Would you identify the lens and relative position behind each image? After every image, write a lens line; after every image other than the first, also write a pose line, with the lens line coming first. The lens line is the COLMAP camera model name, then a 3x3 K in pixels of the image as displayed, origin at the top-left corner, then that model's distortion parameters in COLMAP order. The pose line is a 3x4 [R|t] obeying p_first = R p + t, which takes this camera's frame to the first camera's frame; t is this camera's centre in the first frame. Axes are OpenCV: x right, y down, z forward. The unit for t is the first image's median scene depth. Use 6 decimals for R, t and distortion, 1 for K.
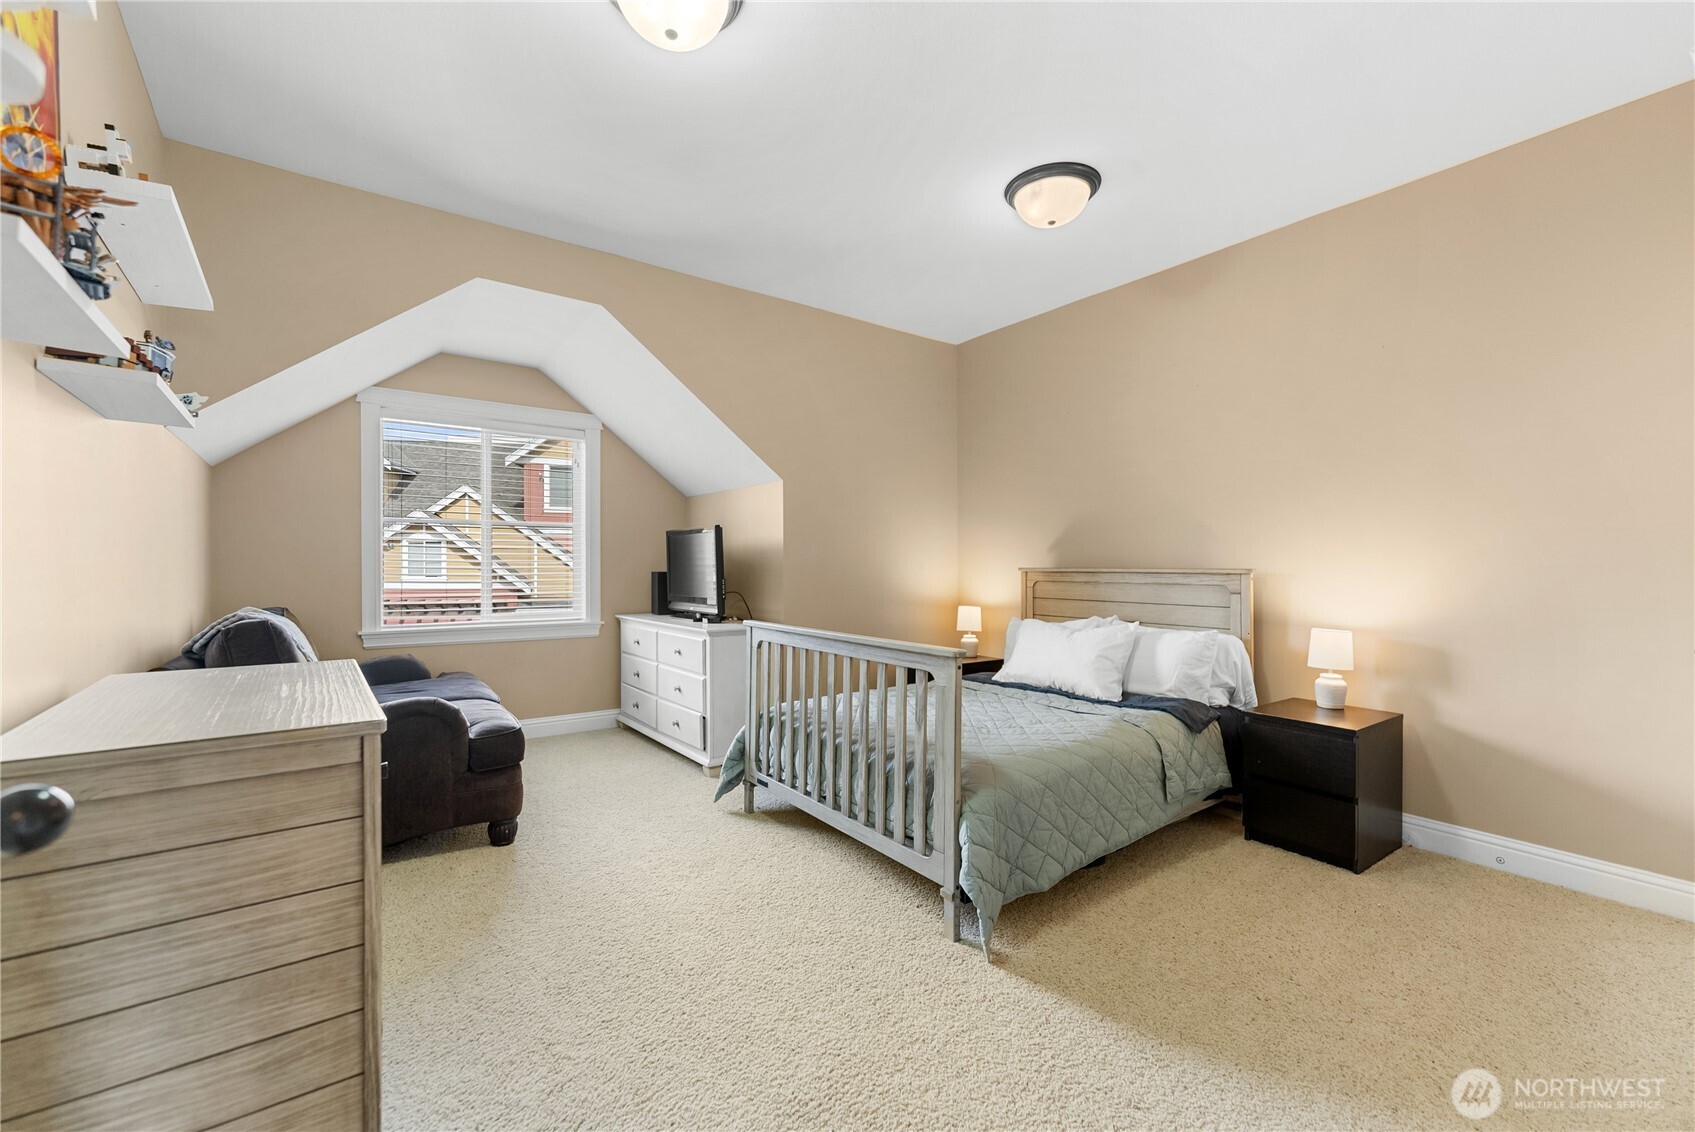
lens RADIAL K [[703.3, 0, 846.3], [0, 703.3, 563.8], [0, 0, 1]] dist [0.000177, 0.001174]
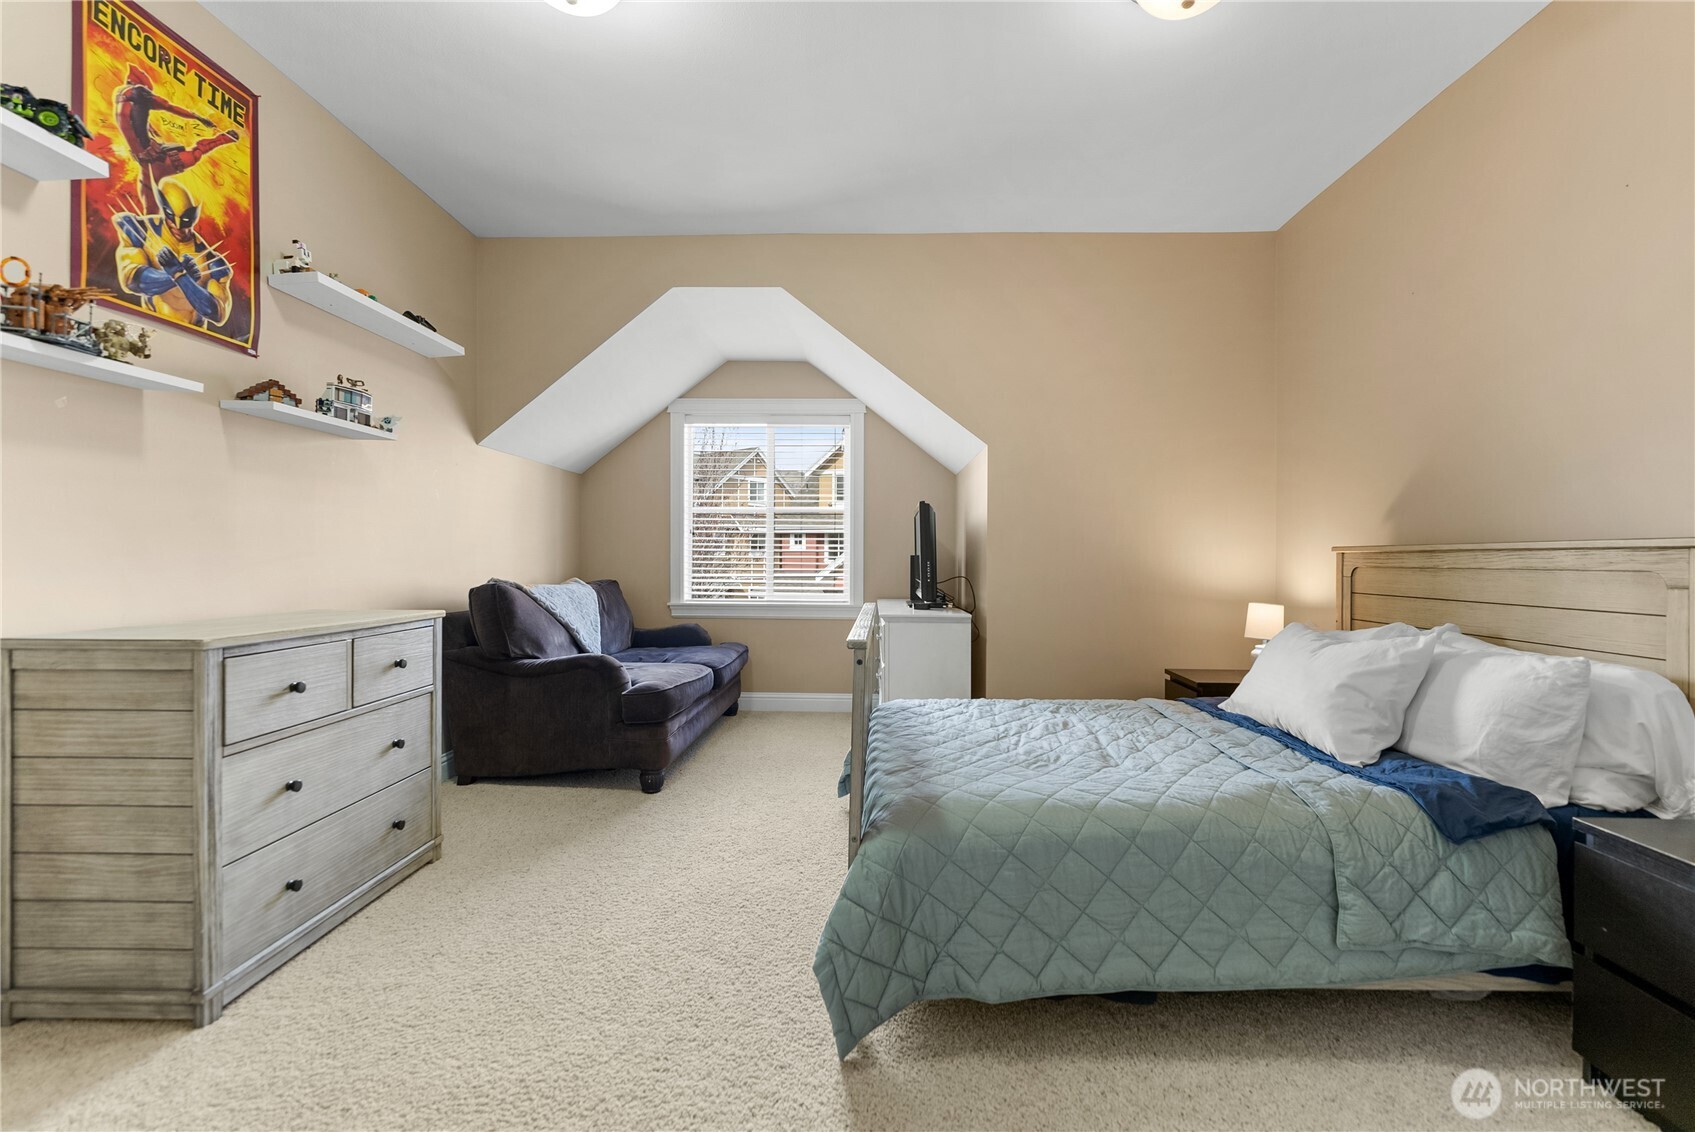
lens RADIAL K [[738.5, 0, 851.1], [0, 738.5, 565.0], [0, 0, 1]] dist [-0.001195, -0.000623]
pose [[0.787225, 0.007739, -0.616617, 0.510836], [-0.003242, 0.999959, 0.008411, 0.029250], [0.616657, -0.004622, 0.787219, 0.296048]]
